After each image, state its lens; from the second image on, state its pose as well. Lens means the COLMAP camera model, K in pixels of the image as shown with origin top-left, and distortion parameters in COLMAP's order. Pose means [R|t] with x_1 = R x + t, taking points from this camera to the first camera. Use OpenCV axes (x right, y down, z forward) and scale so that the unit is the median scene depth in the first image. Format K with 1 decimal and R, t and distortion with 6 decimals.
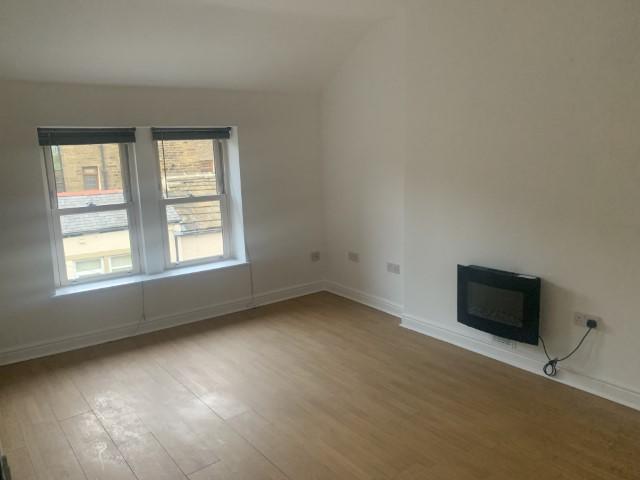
lens RADIAL K [[488.8, 0, 317.8], [0, 488.8, 240.7], [0, 0, 1]] dist [0.033235, -0.026470]
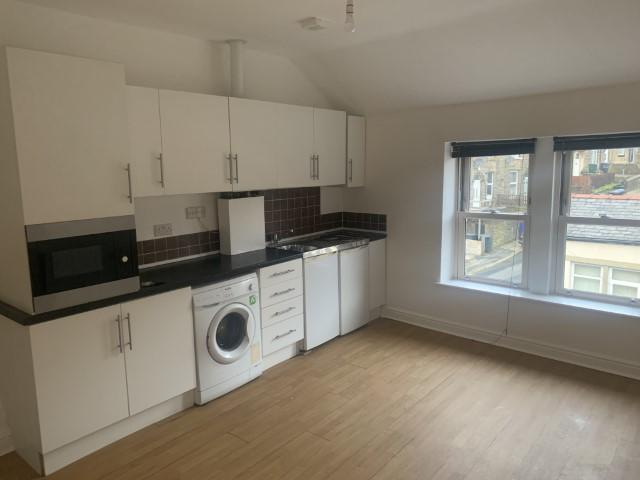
lens RADIAL K [[488.8, 0, 316.0], [0, 488.8, 238.6], [0, 0, 1]] dist [0.033235, -0.026470]
pose [[0.222901, 0.166046, -0.960596, 0.479208], [-0.172514, 0.976553, 0.128773, -0.086900], [0.959455, 0.137013, 0.246320, 0.376738]]
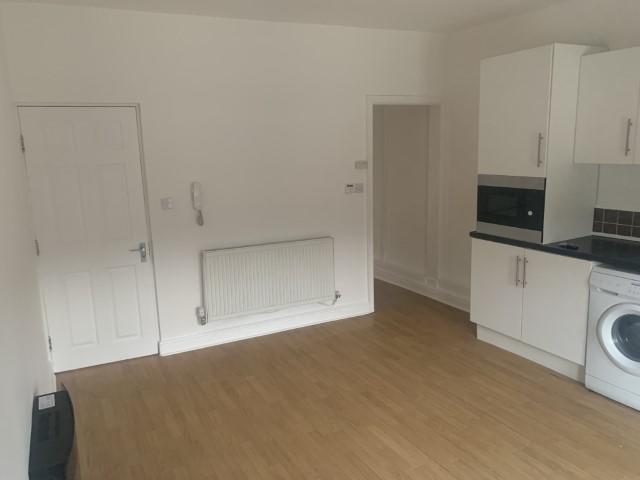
lens RADIAL K [[488.8, 0, 314.0], [0, 488.8, 238.2], [0, 0, 1]] dist [0.033235, -0.026470]
pose [[-0.986151, 0.020249, 0.164607, -0.000465], [0.080419, 0.926412, 0.367823, -0.216616], [-0.145046, 0.375967, -0.915211, 1.104426]]
